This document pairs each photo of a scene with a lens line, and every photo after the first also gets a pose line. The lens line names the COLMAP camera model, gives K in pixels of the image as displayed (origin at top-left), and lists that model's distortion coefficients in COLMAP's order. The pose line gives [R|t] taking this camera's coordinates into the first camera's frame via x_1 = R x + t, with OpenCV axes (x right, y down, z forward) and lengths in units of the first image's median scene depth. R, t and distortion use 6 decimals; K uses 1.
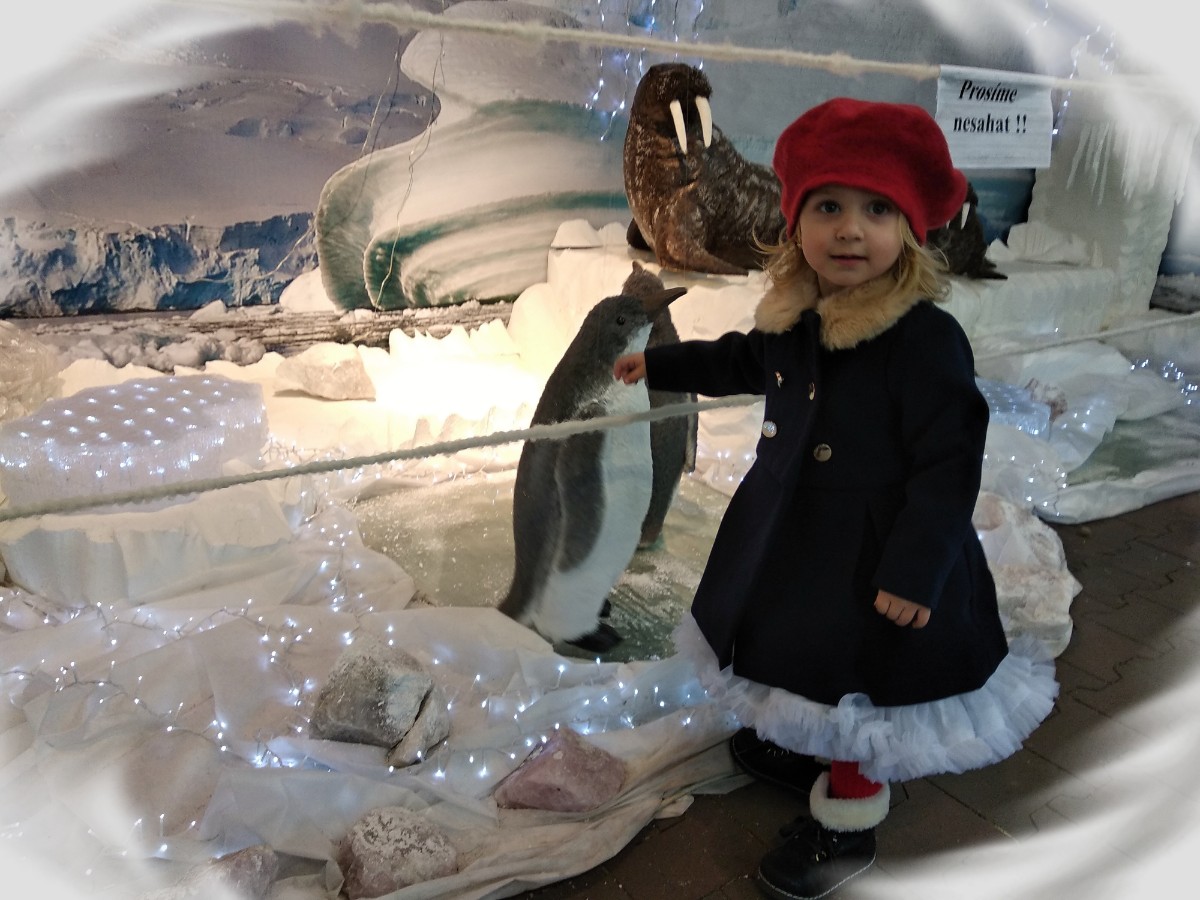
lens RADIAL K [[935.8, 0, 606.2], [0, 935.8, 449.3], [0, 0, 1]] dist [0.042817, -0.060736]
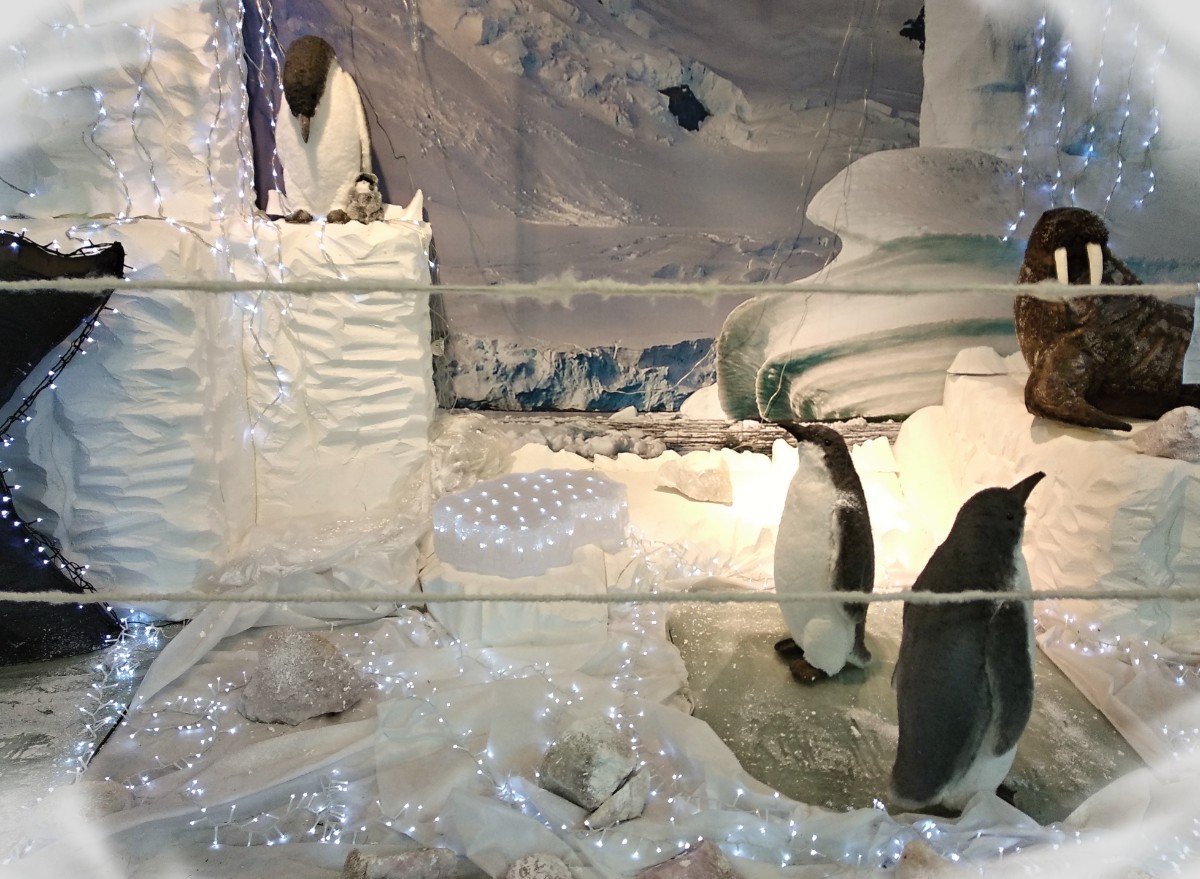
lens RADIAL K [[935.8, 0, 602.9], [0, 935.8, 443.4], [0, 0, 1]] dist [0.042817, -0.060736]
pose [[0.837308, 0.116230, -0.534234, 0.213248], [-0.146440, 0.989116, -0.014321, -0.082987], [0.526755, 0.090225, 0.845215, -0.057358]]
